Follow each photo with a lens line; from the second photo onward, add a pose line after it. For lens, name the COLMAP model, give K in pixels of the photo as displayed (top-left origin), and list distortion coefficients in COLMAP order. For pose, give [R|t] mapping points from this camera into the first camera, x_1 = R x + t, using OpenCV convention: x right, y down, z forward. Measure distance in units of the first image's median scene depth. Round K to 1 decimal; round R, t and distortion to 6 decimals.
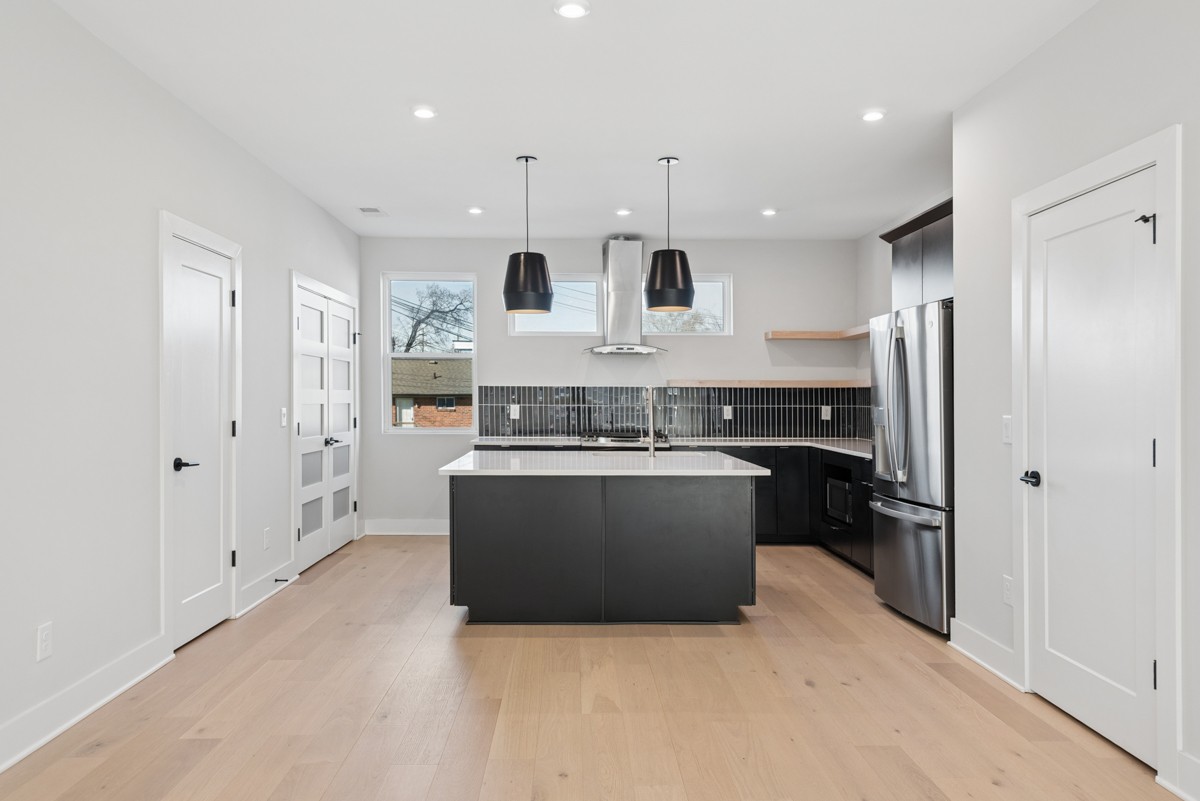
lens RADIAL K [[733.1, 0, 600.2], [0, 733.1, 399.7], [0, 0, 1]] dist [-0.007599, 0.006222]
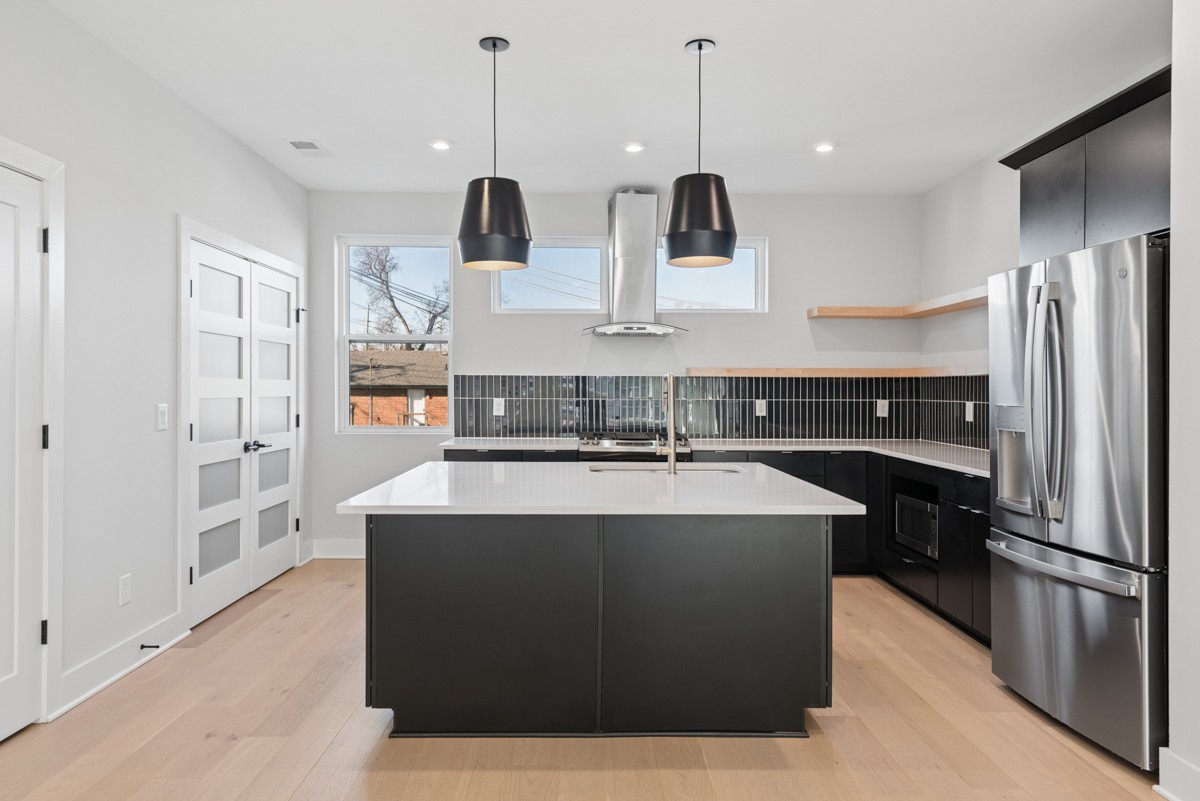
lens RADIAL K [[733.1, 0, 566.4], [0, 733.1, 445.2], [0, 0, 1]] dist [-0.007599, 0.006222]
pose [[0.998301, 0.005139, -0.058043, 0.008654], [-0.000833, 0.997260, 0.073971, -0.001914], [0.058264, -0.073797, 0.995570, 0.272197]]
